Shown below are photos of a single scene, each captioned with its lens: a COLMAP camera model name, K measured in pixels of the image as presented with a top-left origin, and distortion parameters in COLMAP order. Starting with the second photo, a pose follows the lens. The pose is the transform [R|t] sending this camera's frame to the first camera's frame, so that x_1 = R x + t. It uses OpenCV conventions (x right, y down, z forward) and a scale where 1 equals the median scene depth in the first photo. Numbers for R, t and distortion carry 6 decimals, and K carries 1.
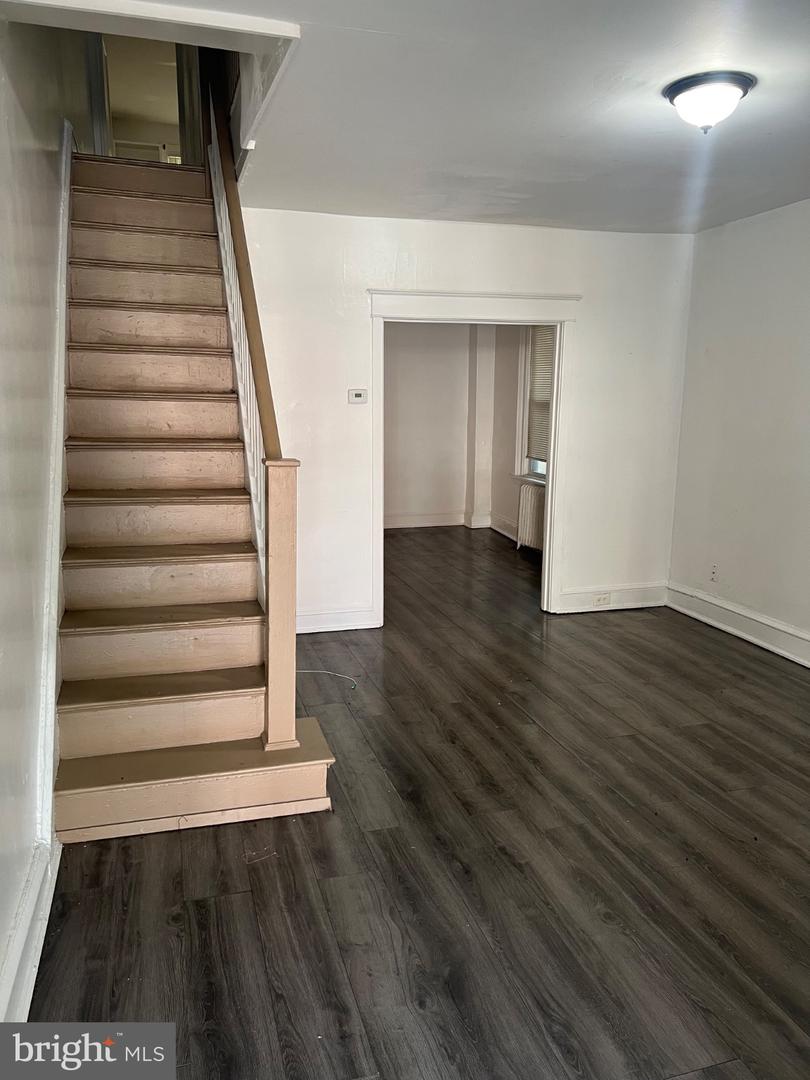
lens RADIAL K [[800.2, 0, 405.1], [0, 800.2, 539.6], [0, 0, 1]] dist [0.010050, -0.022602]
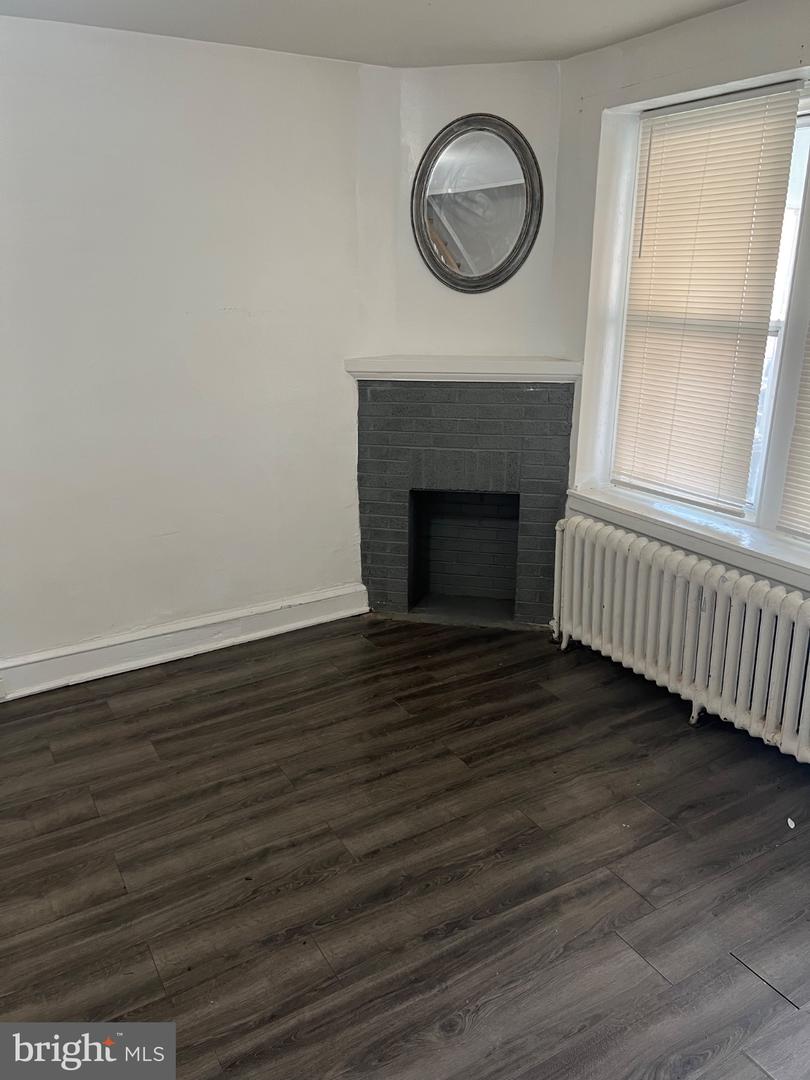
lens RADIAL K [[857.0, 0, 405.5], [0, 857.0, 541.2], [0, 0, 1]] dist [-0.004787, -0.006898]
pose [[-0.260581, -0.270828, 0.926687, -0.317237], [0.183060, 0.928576, 0.322856, -0.195231], [-0.947938, 0.253769, -0.192391, 0.963572]]
